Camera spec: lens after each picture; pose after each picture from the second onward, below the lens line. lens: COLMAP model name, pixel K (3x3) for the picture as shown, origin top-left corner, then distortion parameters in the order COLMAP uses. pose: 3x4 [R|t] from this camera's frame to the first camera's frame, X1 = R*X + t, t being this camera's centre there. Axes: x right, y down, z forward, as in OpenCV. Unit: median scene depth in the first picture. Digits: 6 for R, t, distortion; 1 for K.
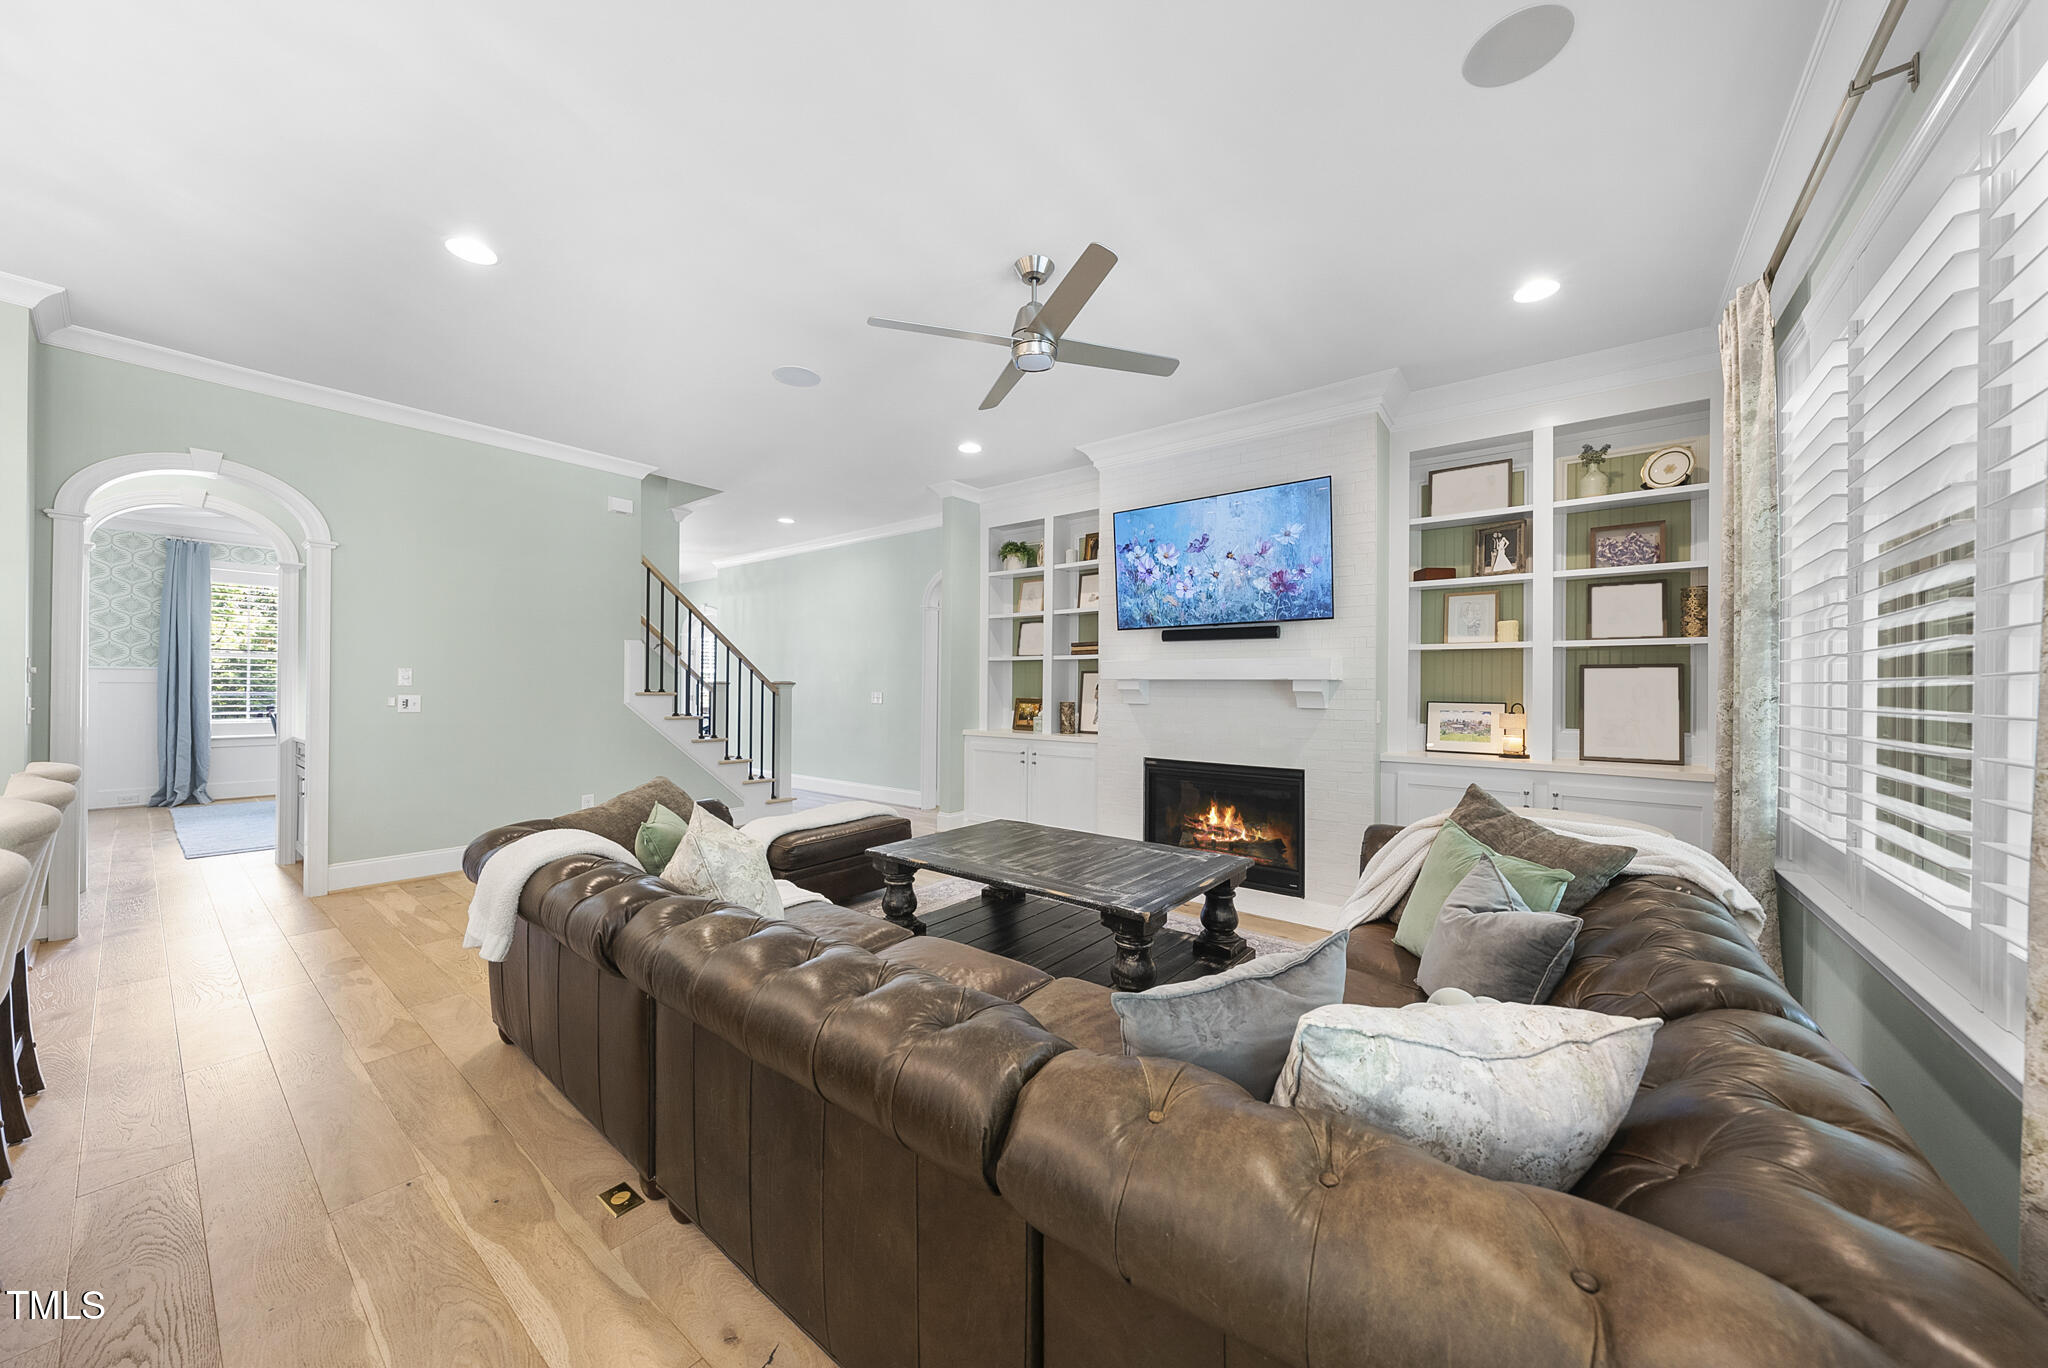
lens RADIAL K [[705.6, 0, 1029.4], [0, 705.6, 682.1], [0, 0, 1]] dist [-0.001962, -0.000112]
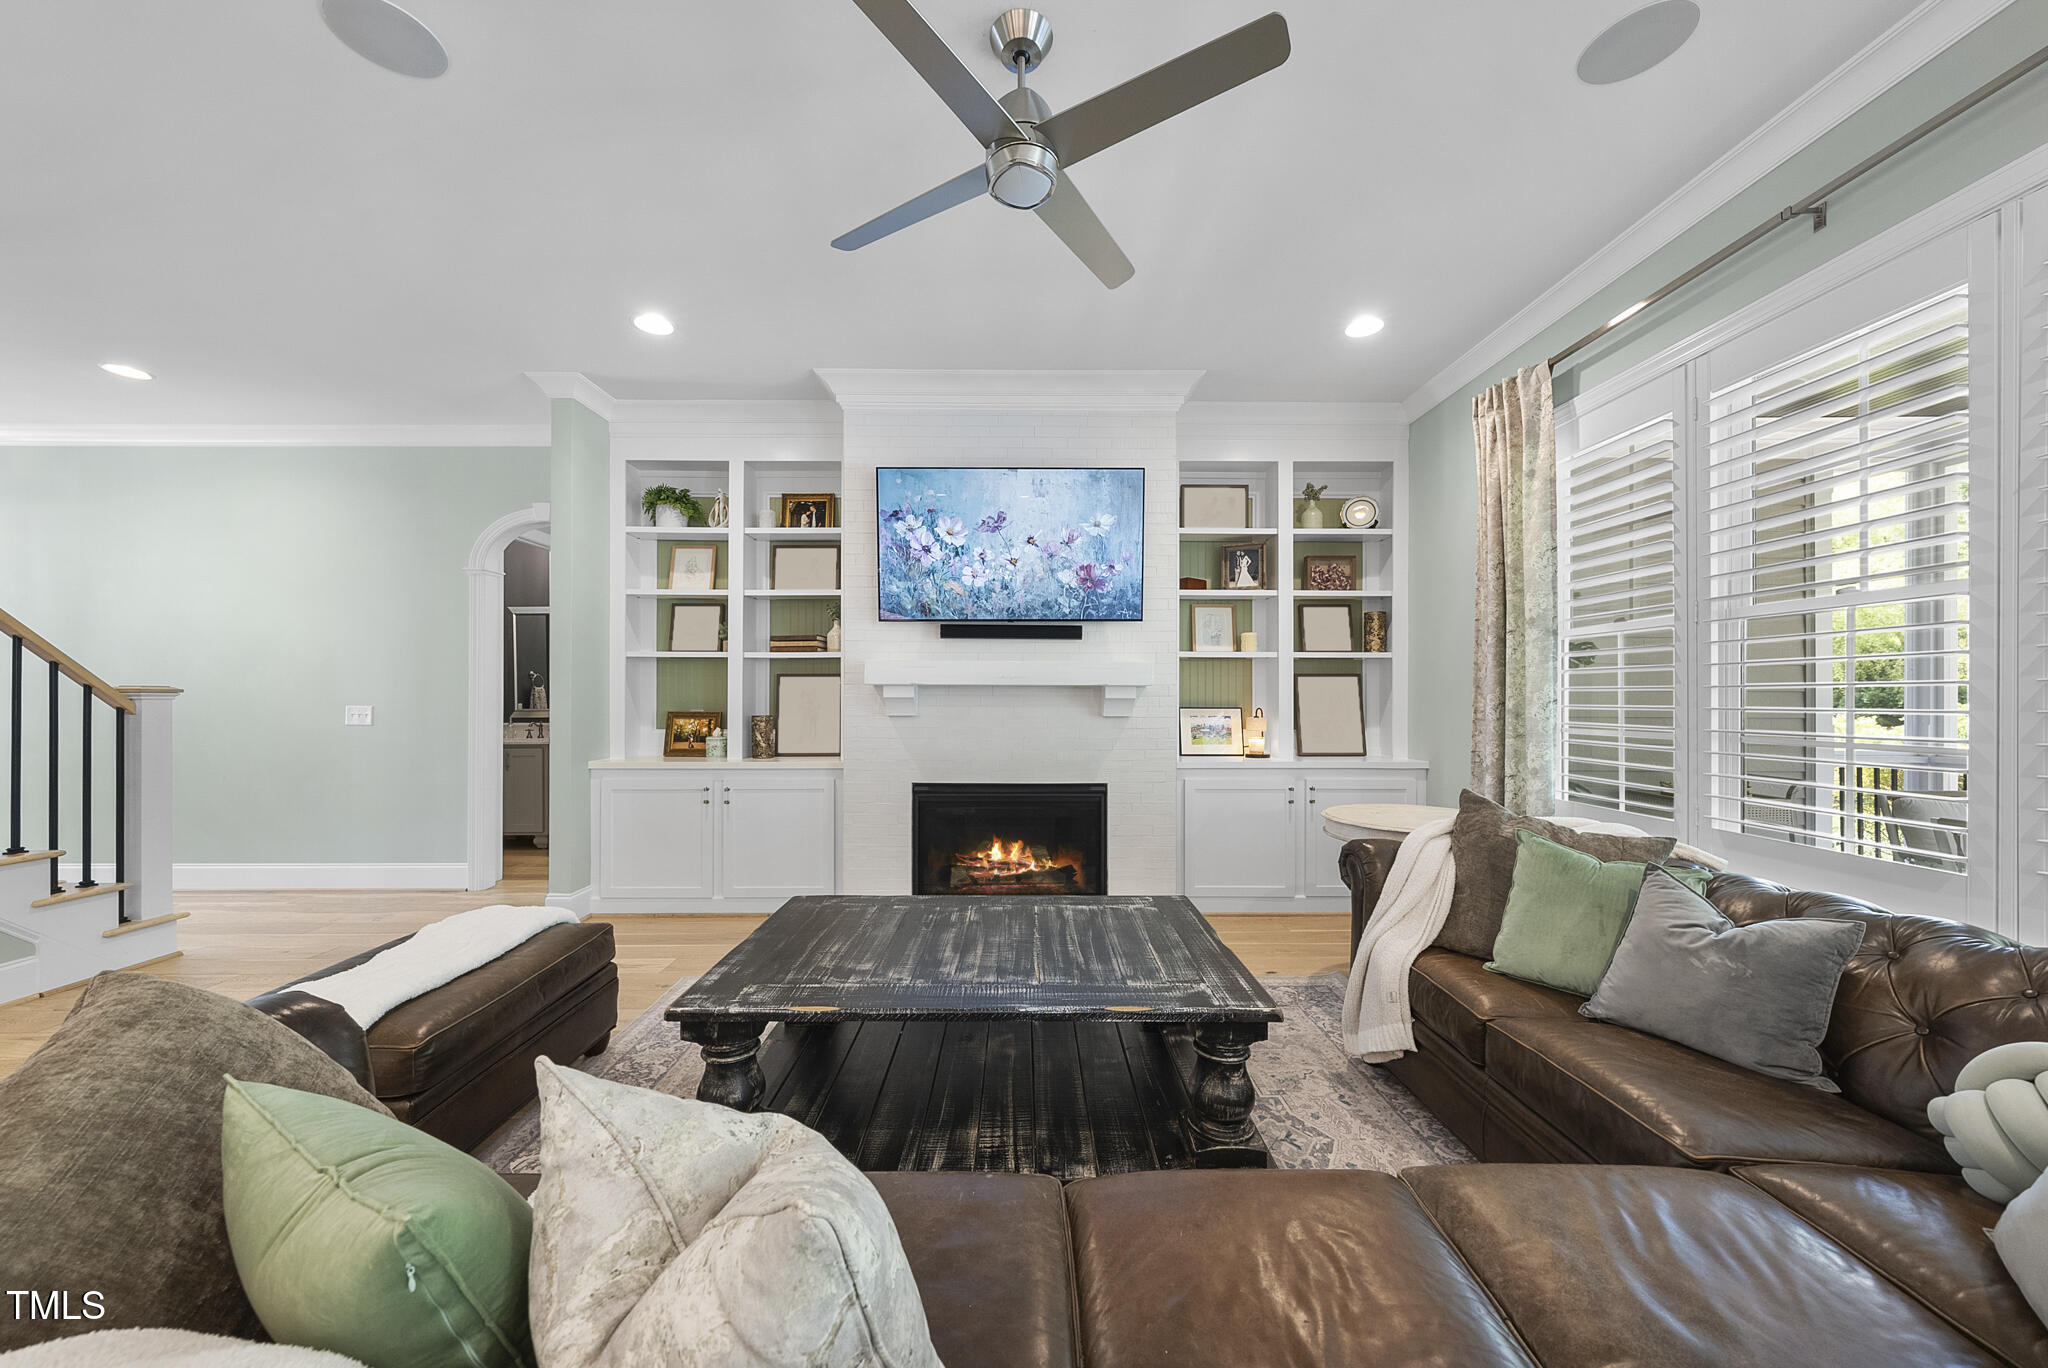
lens RADIAL K [[705.6, 0, 1017.6], [0, 705.6, 698.1], [0, 0, 1]] dist [-0.001962, -0.000112]
pose [[0.784019, -0.006603, 0.620702, -0.254345], [0.000473, 0.999949, 0.010041, 0.003424], [-0.620737, -0.007579, 0.783982, 0.321672]]
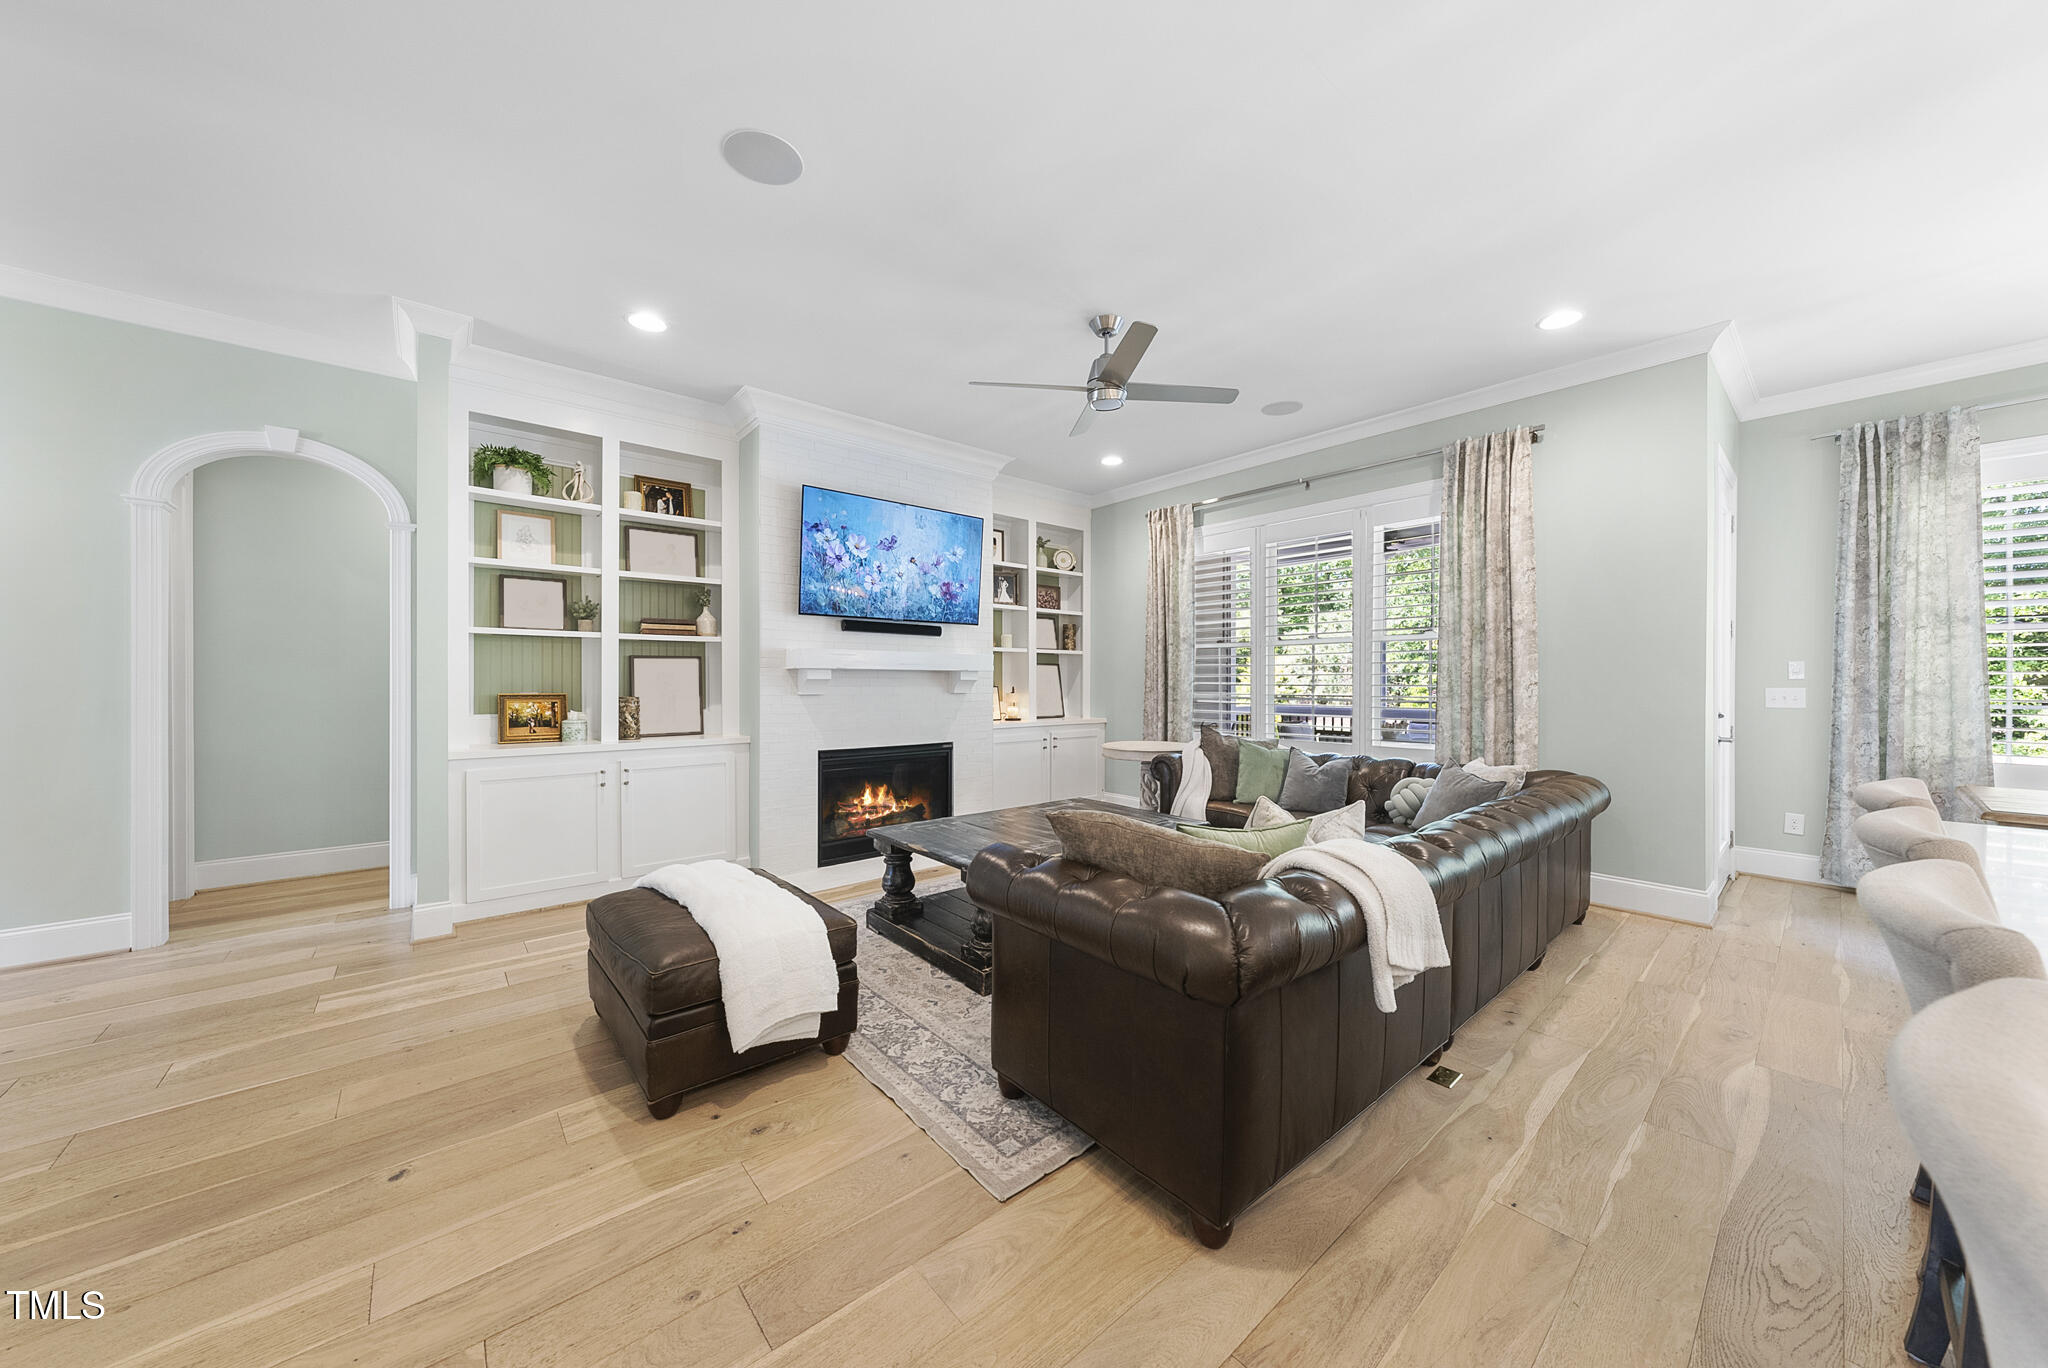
lens RADIAL K [[705.6, 0, 1024.8], [0, 705.6, 677.2], [0, 0, 1]] dist [-0.001962, -0.000112]
pose [[0.196680, -0.003646, 0.980461, -0.762725], [-0.007504, 0.999958, 0.005224, 0.000621], [-0.980439, -0.008385, 0.196645, 0.576192]]
